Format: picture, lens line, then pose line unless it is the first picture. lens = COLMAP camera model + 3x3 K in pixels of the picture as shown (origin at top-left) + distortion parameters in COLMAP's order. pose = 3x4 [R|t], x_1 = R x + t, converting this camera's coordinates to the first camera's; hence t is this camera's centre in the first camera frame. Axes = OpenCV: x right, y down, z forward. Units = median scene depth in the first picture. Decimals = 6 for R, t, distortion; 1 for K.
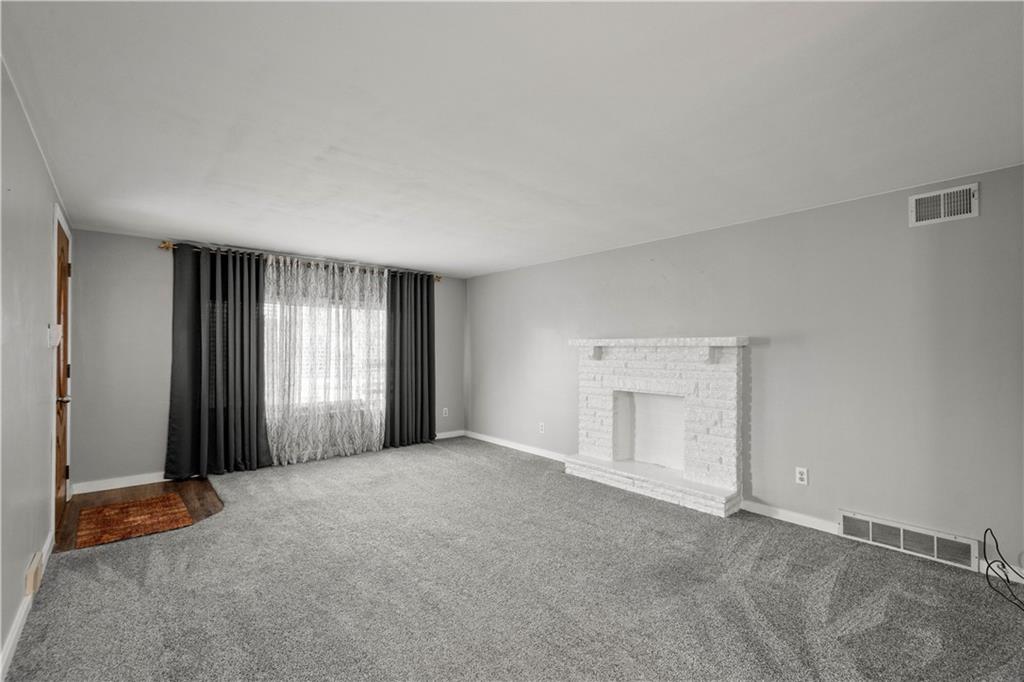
lens RADIAL K [[453.3, 0, 513.9], [0, 453.3, 339.6], [0, 0, 1]] dist [0.008789, -0.000630]
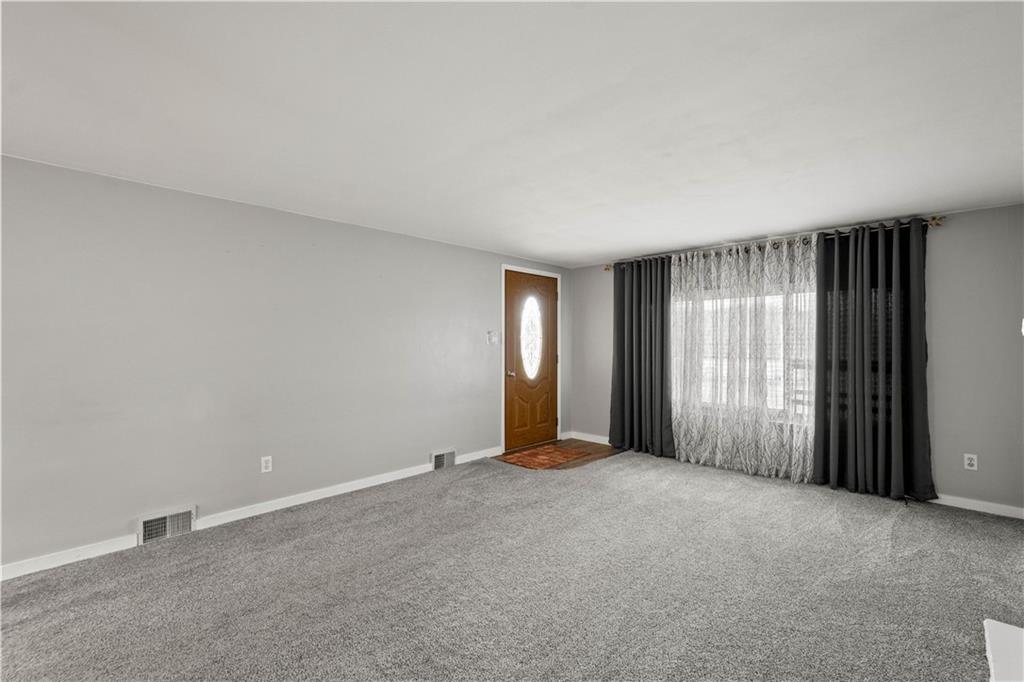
lens RADIAL K [[453.3, 0, 513.9], [0, 453.3, 339.6], [0, 0, 1]] dist [0.008789, -0.000630]
pose [[0.081039, -0.012821, -0.996628, 0.473075], [0.021287, 0.999711, -0.011130, 0.011466], [0.996484, -0.020313, 0.081289, 0.557179]]
